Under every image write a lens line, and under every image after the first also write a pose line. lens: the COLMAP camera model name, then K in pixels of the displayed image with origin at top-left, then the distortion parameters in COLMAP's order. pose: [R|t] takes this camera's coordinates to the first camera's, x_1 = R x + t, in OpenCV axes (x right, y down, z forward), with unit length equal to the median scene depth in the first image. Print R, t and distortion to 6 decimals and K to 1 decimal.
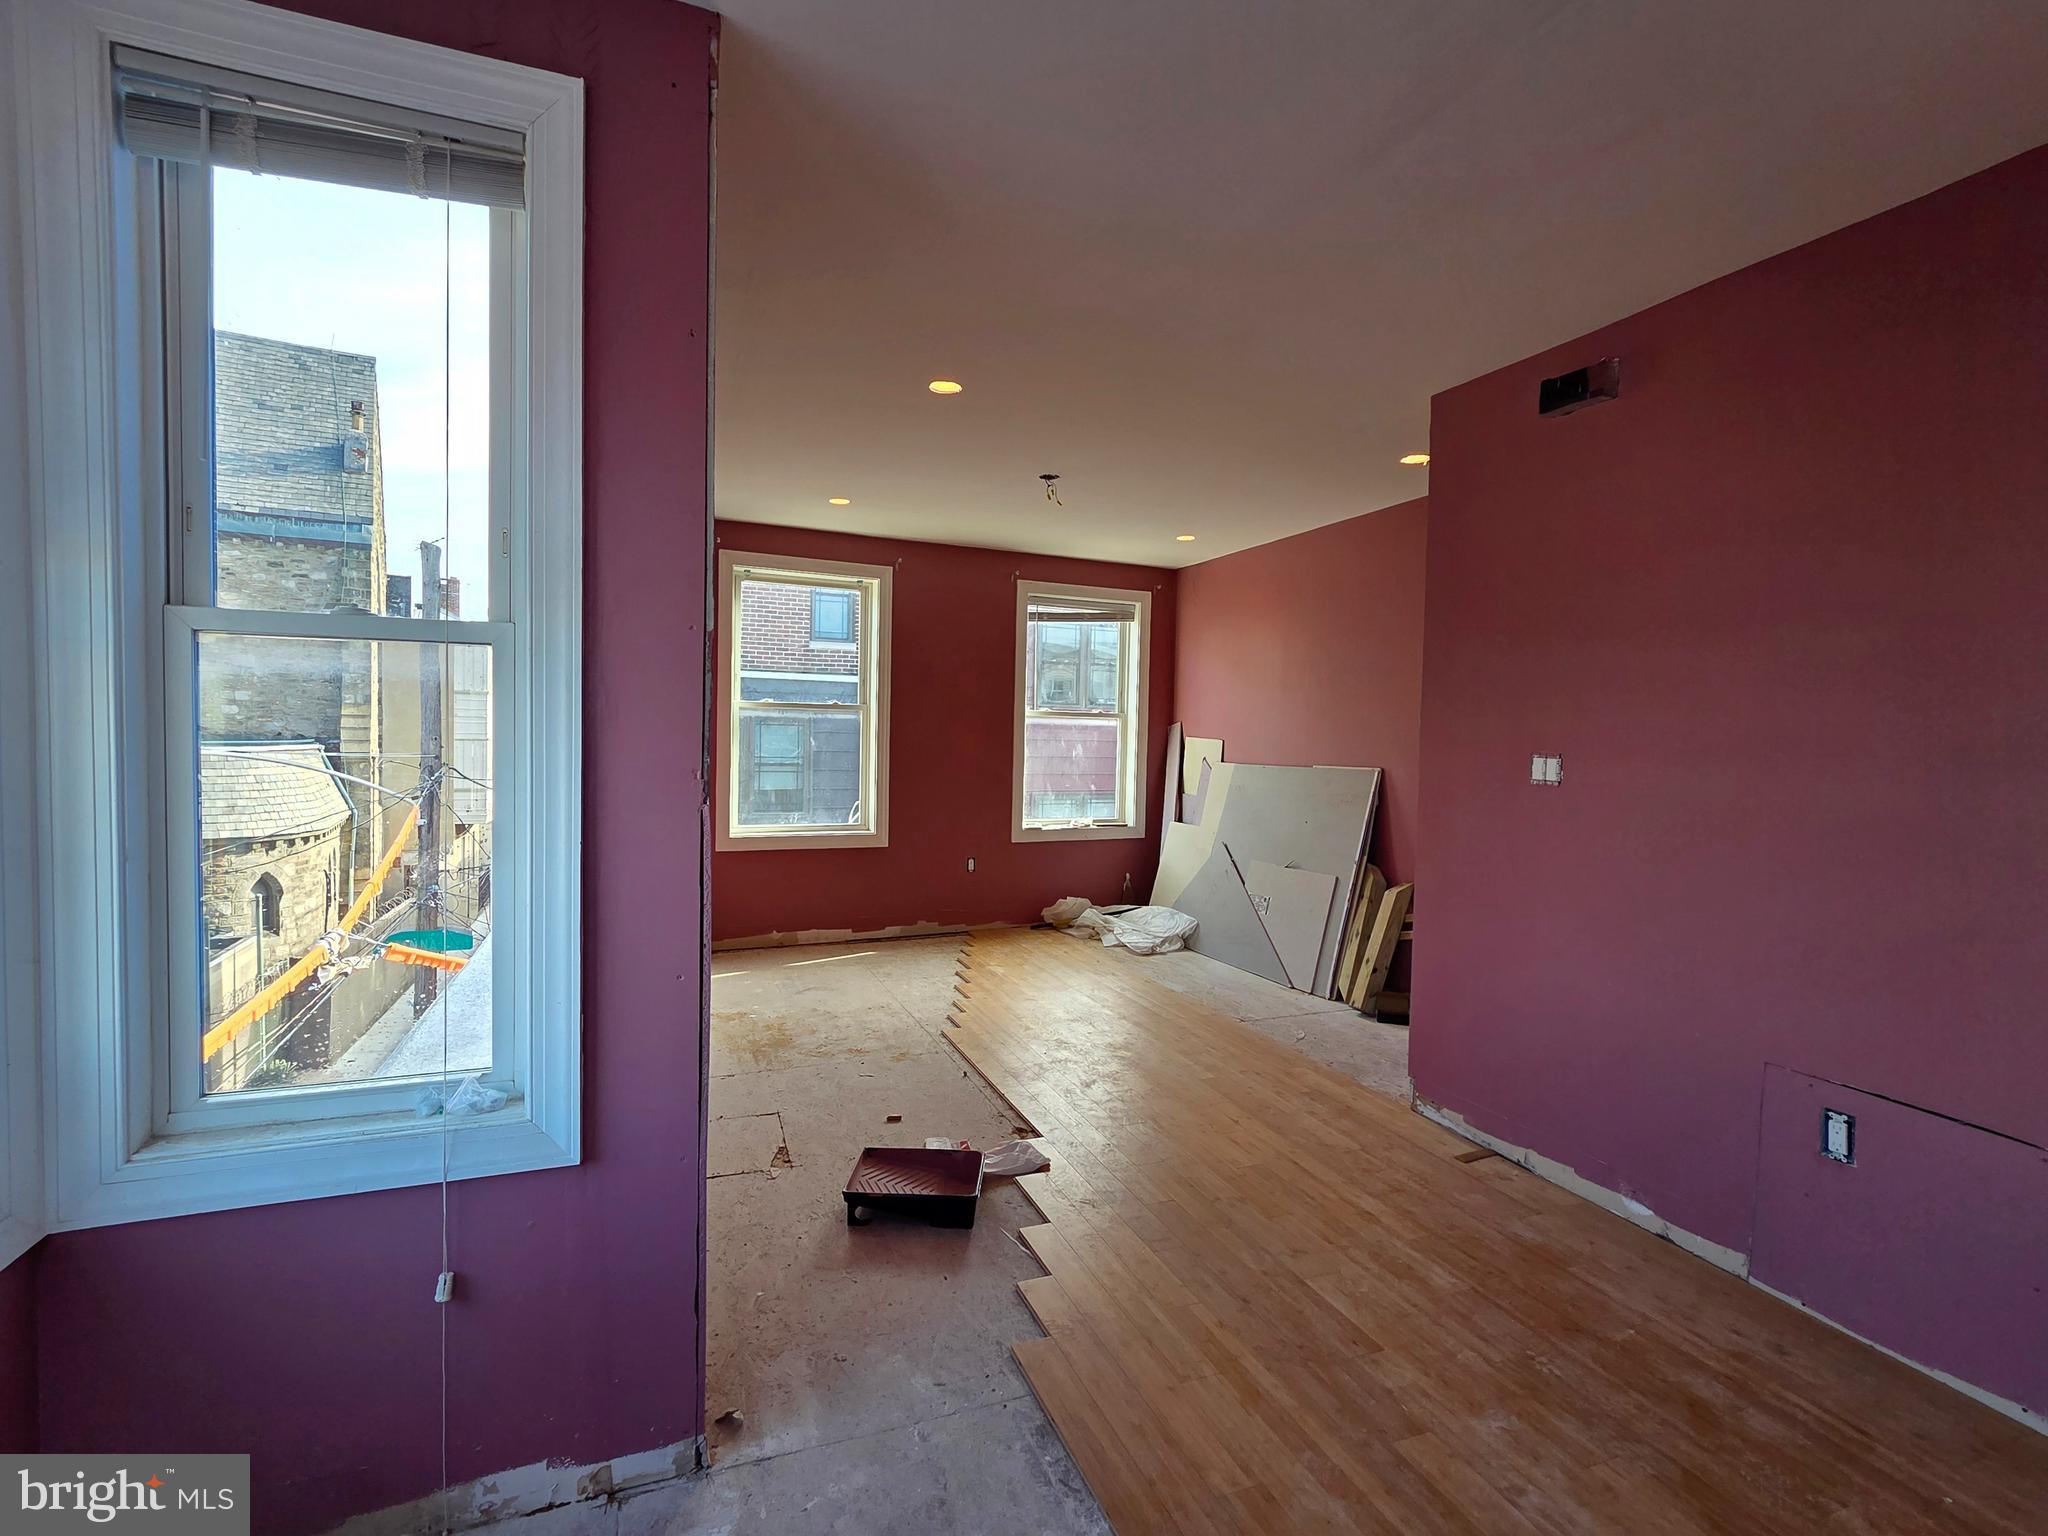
lens RADIAL K [[954.8, 0, 1024.0], [0, 954.8, 768.0], [0, 0, 1]] dist [0.003033, 0.000837]
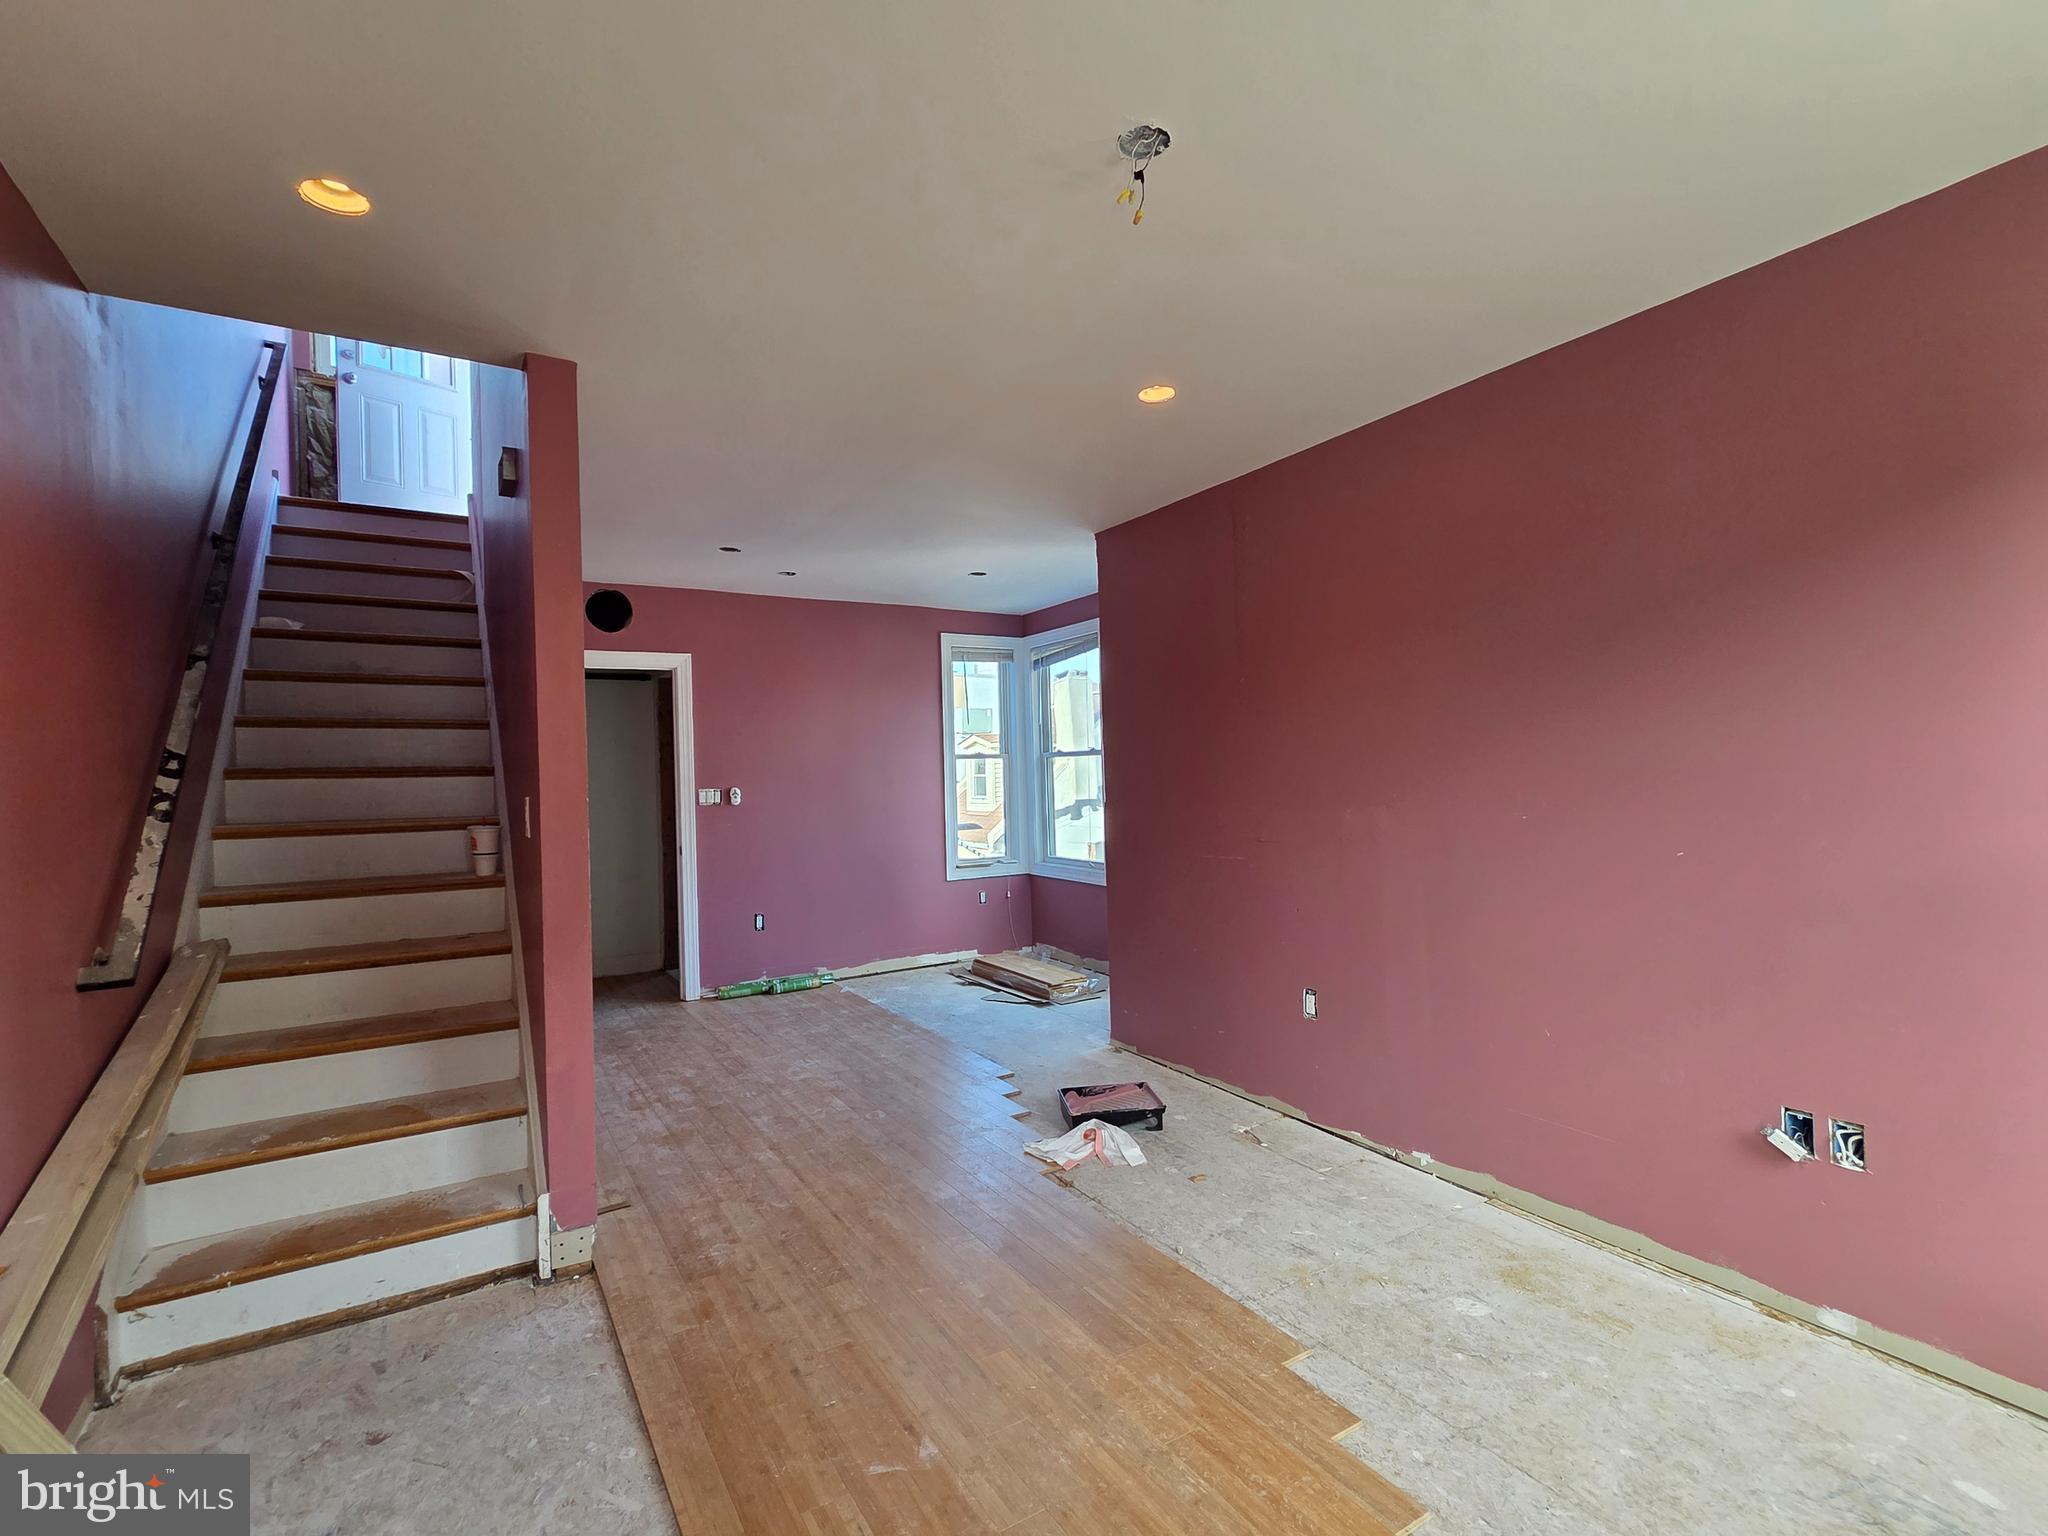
lens RADIAL K [[955.5, 0, 1028.6], [0, 955.5, 767.6], [0, 0, 1]] dist [0.001517, -0.000307]
pose [[-0.984022, 0.004139, -0.177998, 0.182688], [-0.000748, 0.999625, 0.027380, -0.065533], [0.178044, 0.027076, -0.983650, 1.719168]]
